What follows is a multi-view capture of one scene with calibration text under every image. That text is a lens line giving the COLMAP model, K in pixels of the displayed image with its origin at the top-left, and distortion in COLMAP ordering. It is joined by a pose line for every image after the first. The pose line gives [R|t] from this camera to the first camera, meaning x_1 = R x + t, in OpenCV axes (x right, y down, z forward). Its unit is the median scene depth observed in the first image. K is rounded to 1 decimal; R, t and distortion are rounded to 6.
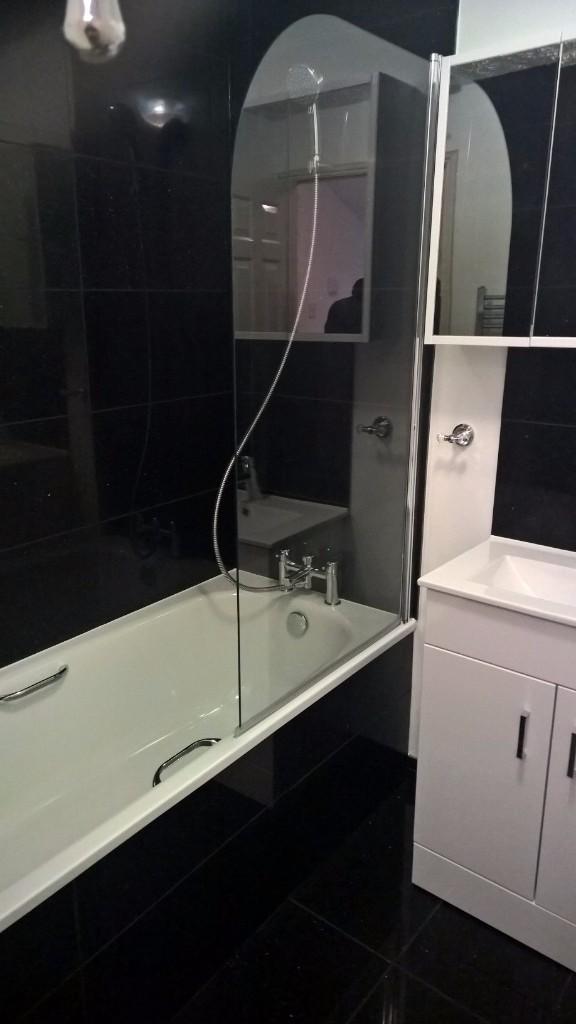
lens RADIAL K [[751.1, 0, 279.6], [0, 751.1, 508.2], [0, 0, 1]] dist [0.071026, -0.062791]
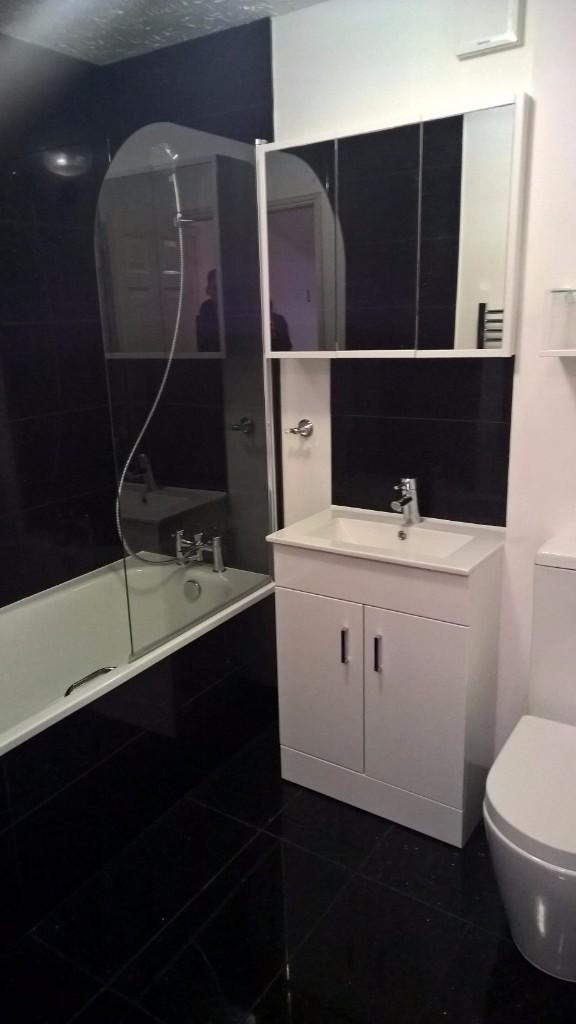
lens RADIAL K [[751.1, 0, 289.4], [0, 751.1, 516.0], [0, 0, 1]] dist [0.071026, -0.062791]
pose [[0.995297, -0.050278, 0.082799, 0.101351], [0.051250, 0.998639, -0.009653, 0.063457], [-0.082201, 0.013851, 0.996519, -0.272242]]
